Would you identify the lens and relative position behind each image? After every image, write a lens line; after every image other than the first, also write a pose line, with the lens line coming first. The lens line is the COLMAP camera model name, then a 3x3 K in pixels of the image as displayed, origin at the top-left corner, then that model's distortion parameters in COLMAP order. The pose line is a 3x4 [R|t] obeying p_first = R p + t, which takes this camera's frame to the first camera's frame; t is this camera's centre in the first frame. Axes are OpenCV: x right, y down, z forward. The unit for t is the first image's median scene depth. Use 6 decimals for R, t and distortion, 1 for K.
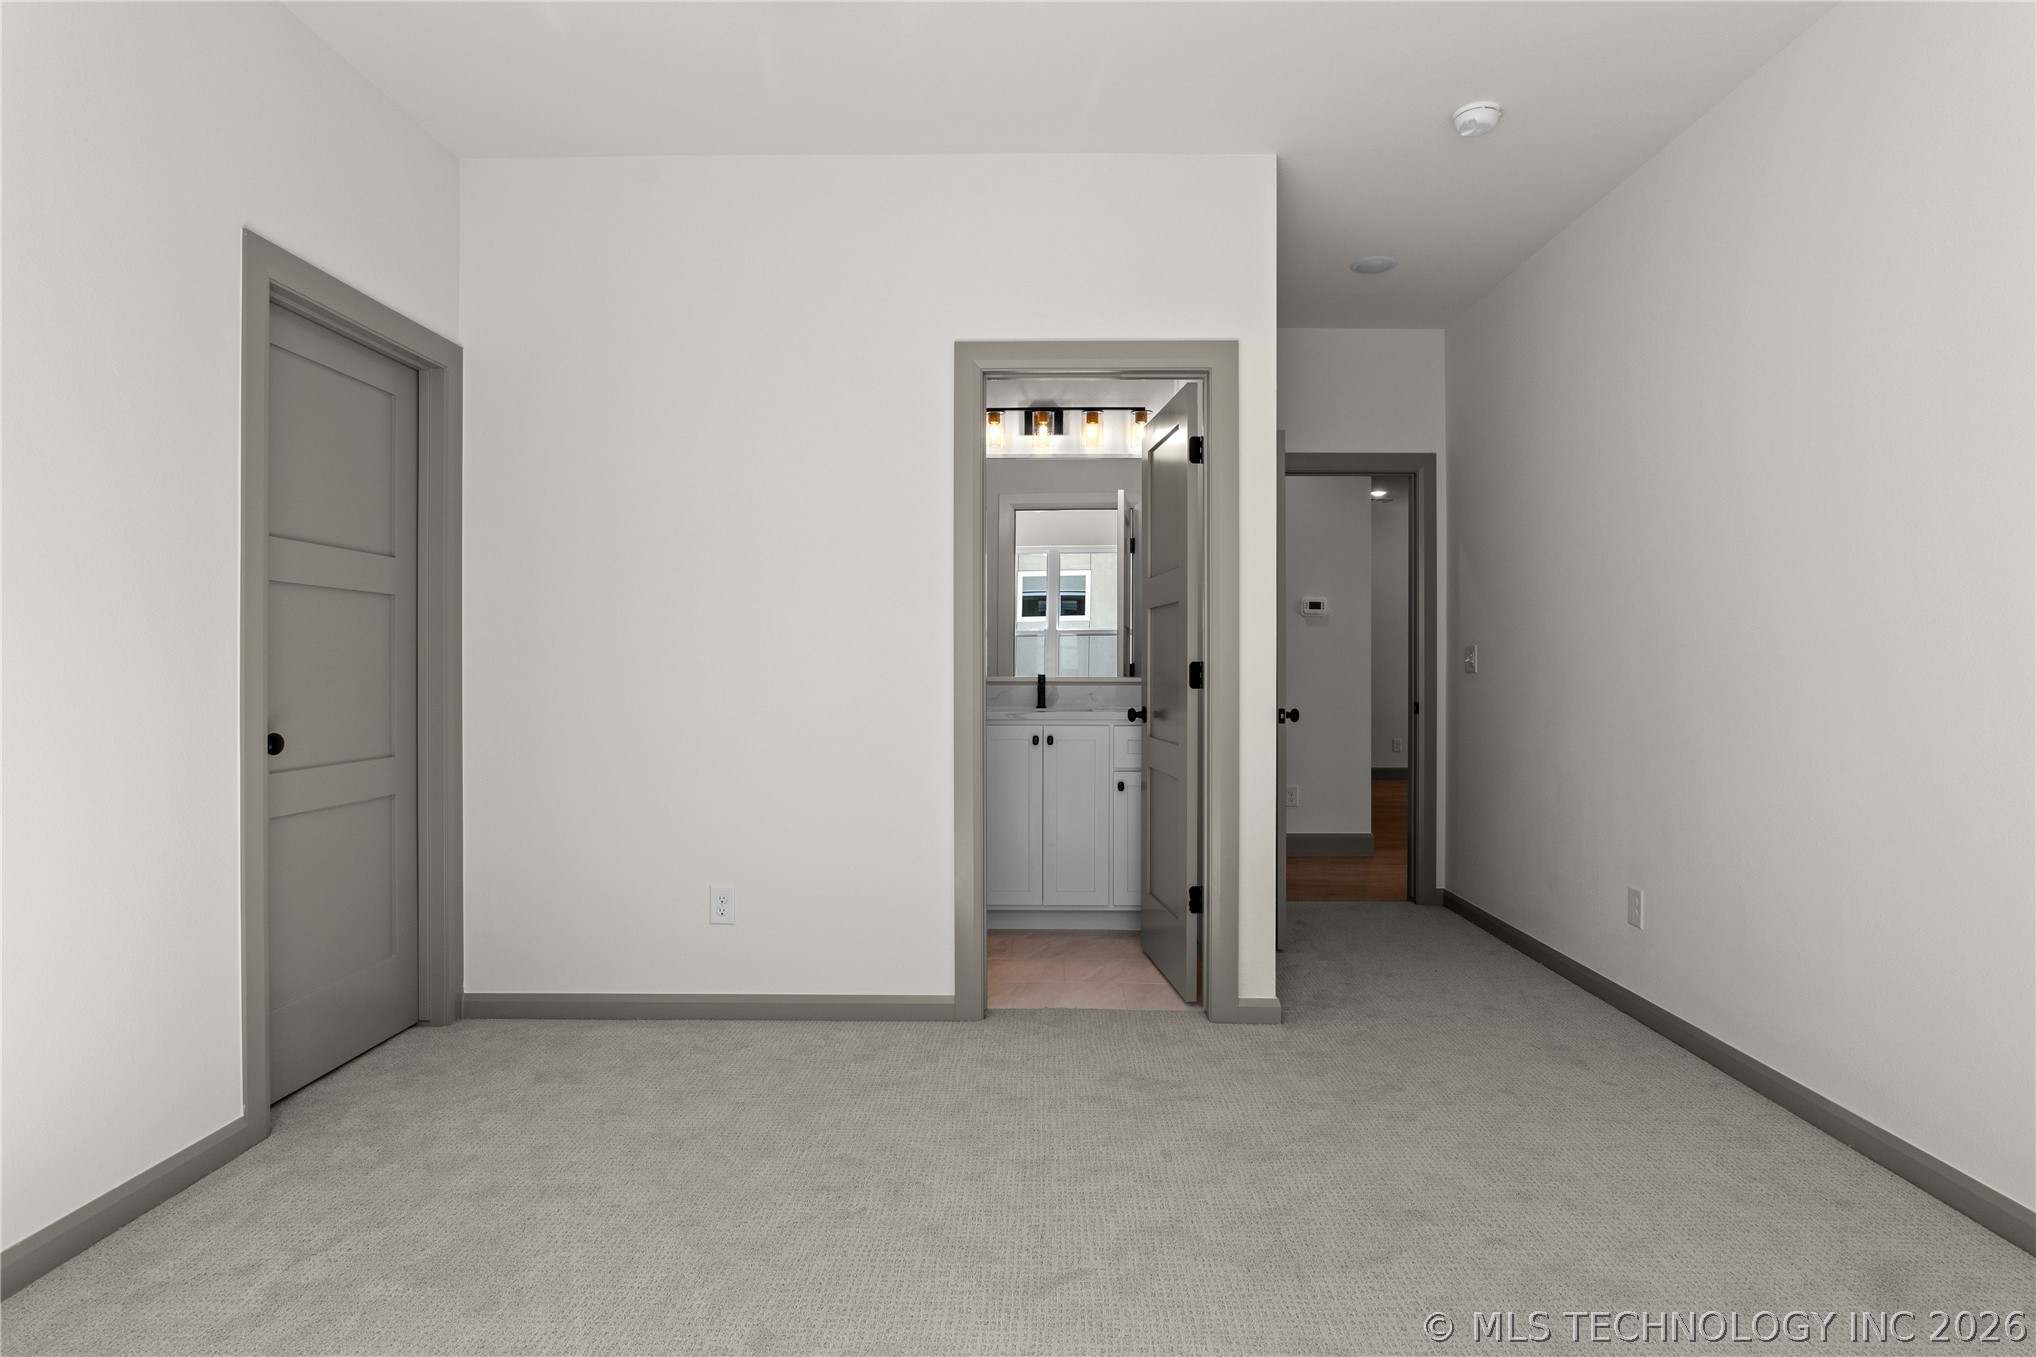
lens RADIAL K [[1065.3, 0, 1018.0], [0, 1065.3, 678.5], [0, 0, 1]] dist [0.000740, 0.000104]
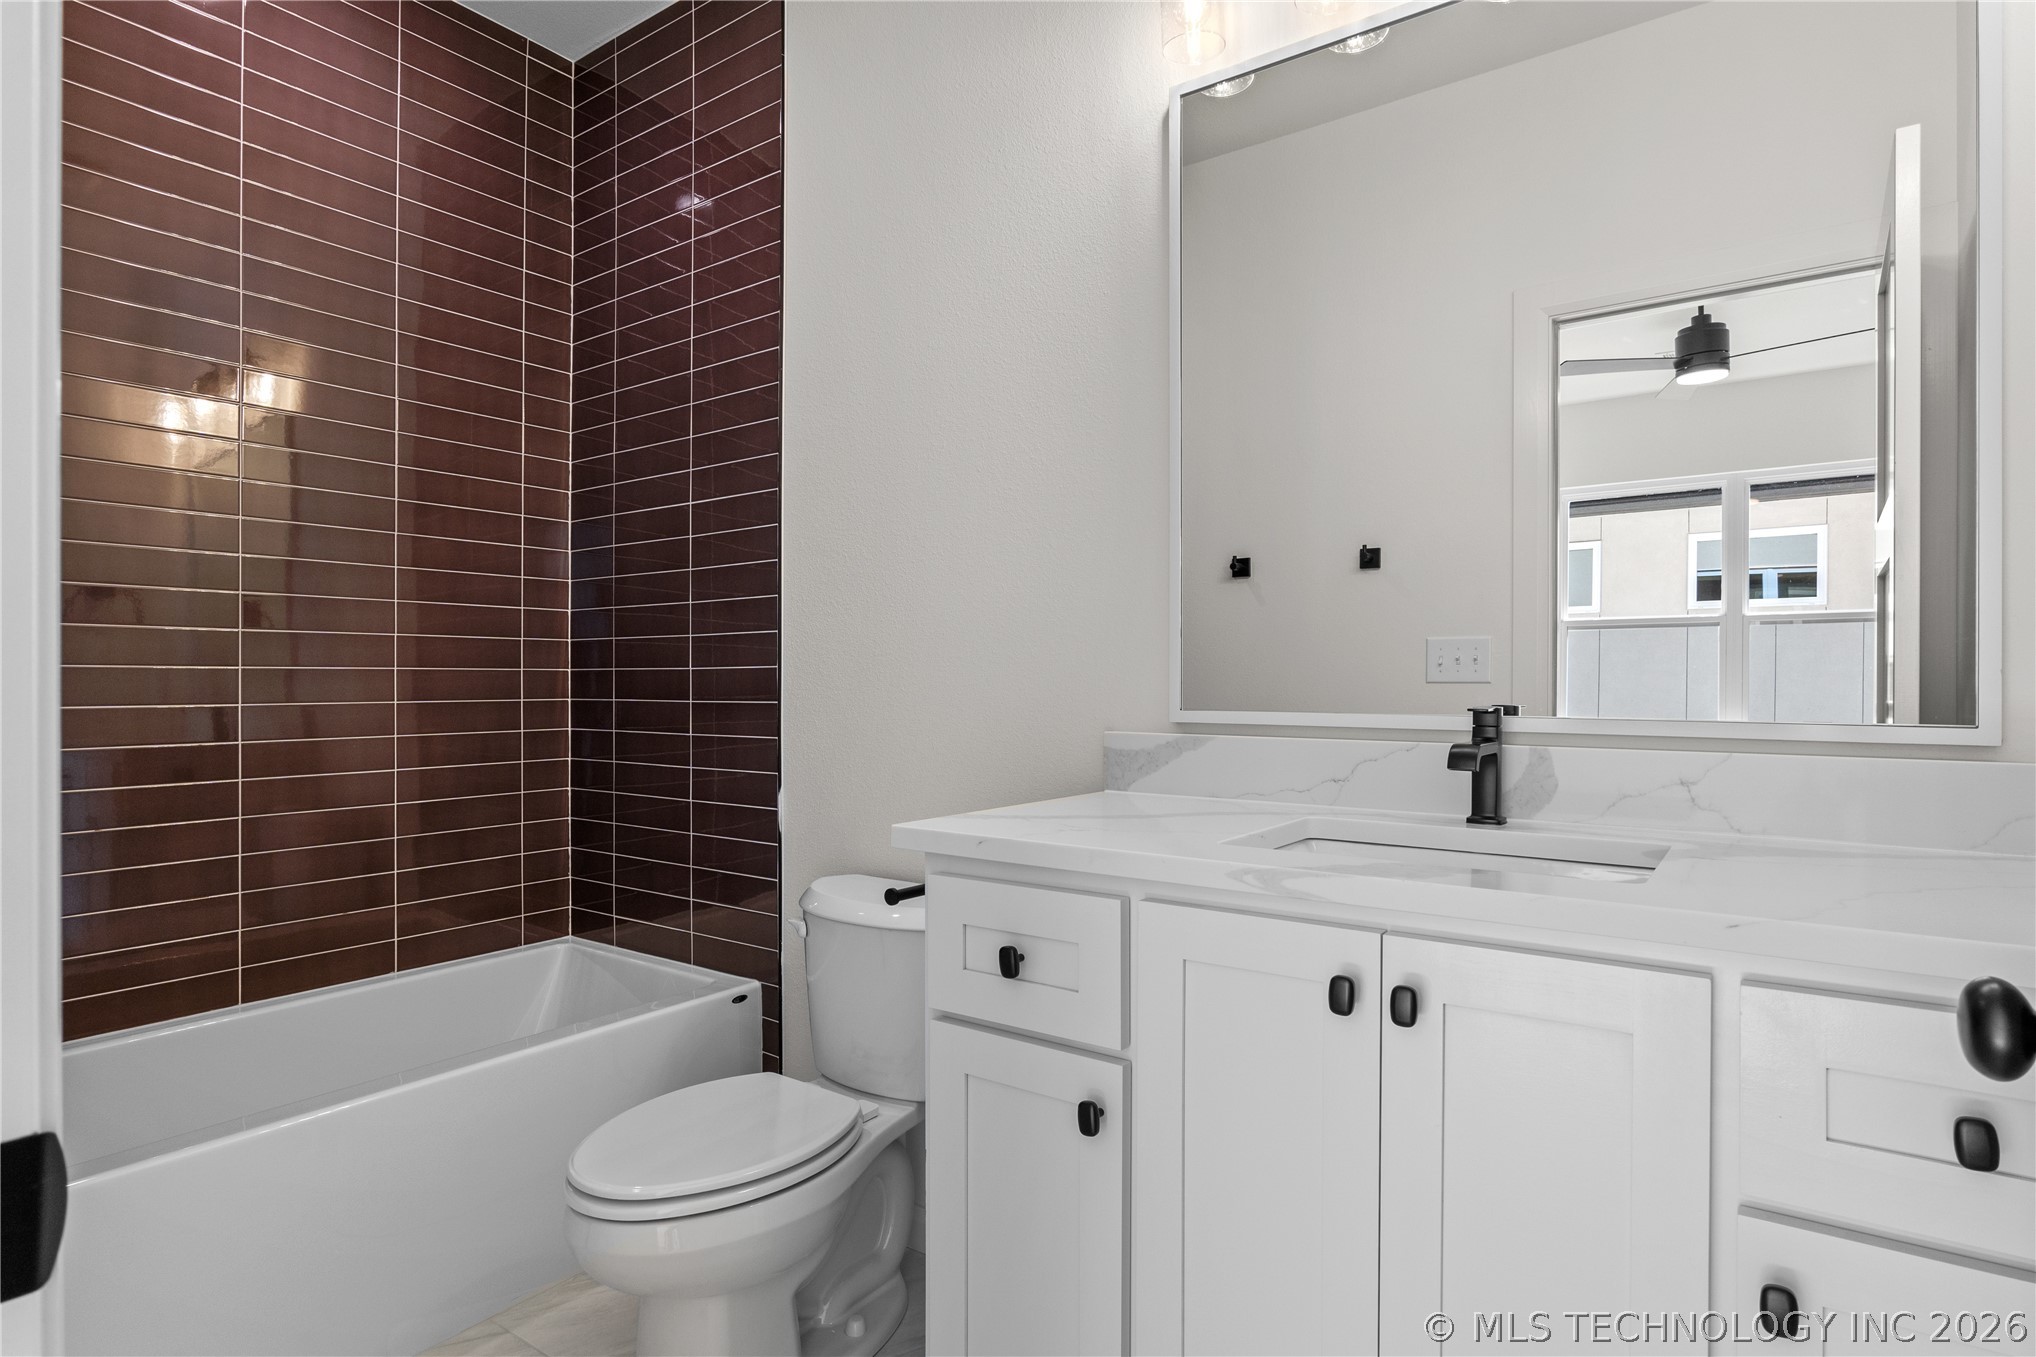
lens RADIAL K [[1065.3, 0, 1018.0], [0, 1065.3, 678.5], [0, 0, 1]] dist [0.000740, 0.000104]
pose [[0.831052, 0.000308, -0.556195, 0.078532], [-0.004449, 0.999972, -0.006093, -0.010157], [0.556177, 0.007538, 0.831030, 0.669168]]
